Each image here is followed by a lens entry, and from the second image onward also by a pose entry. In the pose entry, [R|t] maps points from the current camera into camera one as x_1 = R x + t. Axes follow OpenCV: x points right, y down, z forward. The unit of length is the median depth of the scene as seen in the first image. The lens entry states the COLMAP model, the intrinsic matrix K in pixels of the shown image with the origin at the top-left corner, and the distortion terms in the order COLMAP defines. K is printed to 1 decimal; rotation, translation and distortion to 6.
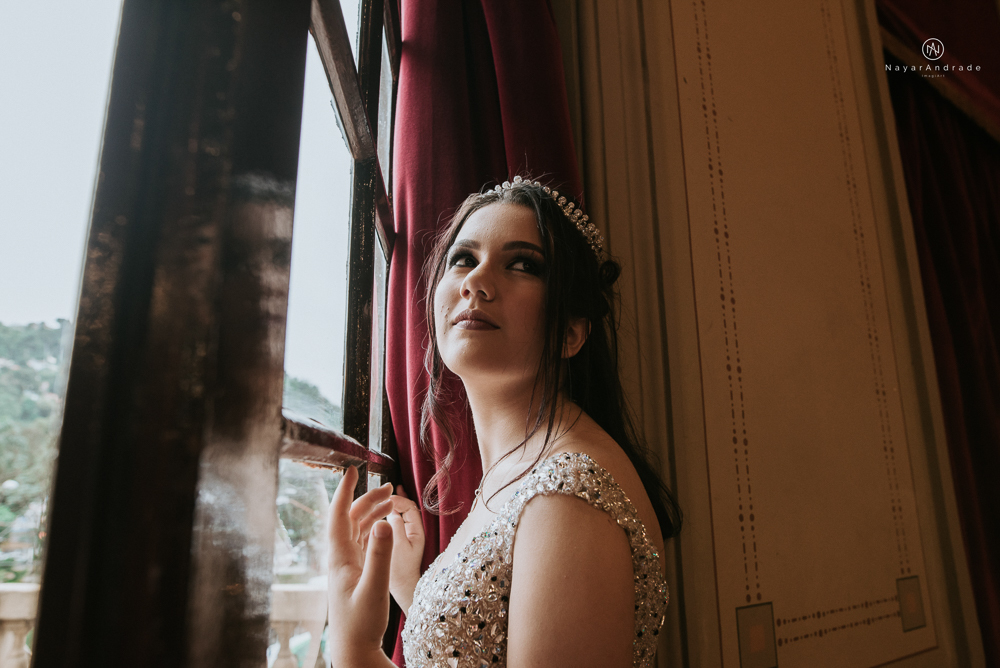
lens RADIAL K [[691.1, 0, 501.1], [0, 691.1, 336.5], [0, 0, 1]] dist [-0.048372, 0.037482]
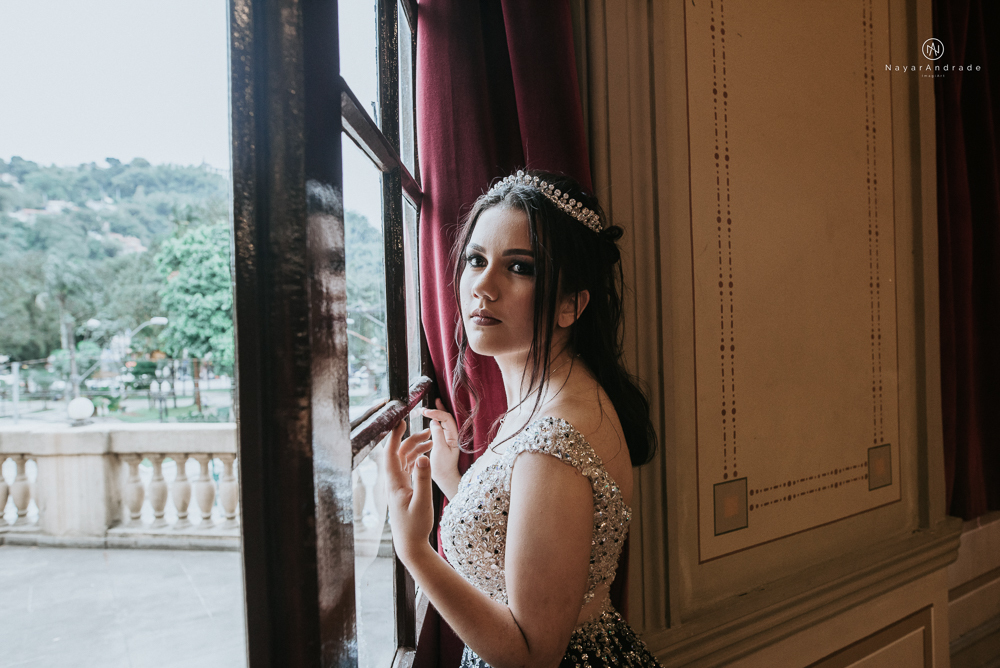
lens RADIAL K [[691.1, 0, 501.1], [0, 691.1, 336.5], [0, 0, 1]] dist [-0.048372, 0.037482]
pose [[0.997015, -0.020213, -0.074519, 0.056375], [0.038225, 0.967770, 0.248917, -0.185306], [0.067086, -0.251023, 0.965654, -0.159539]]
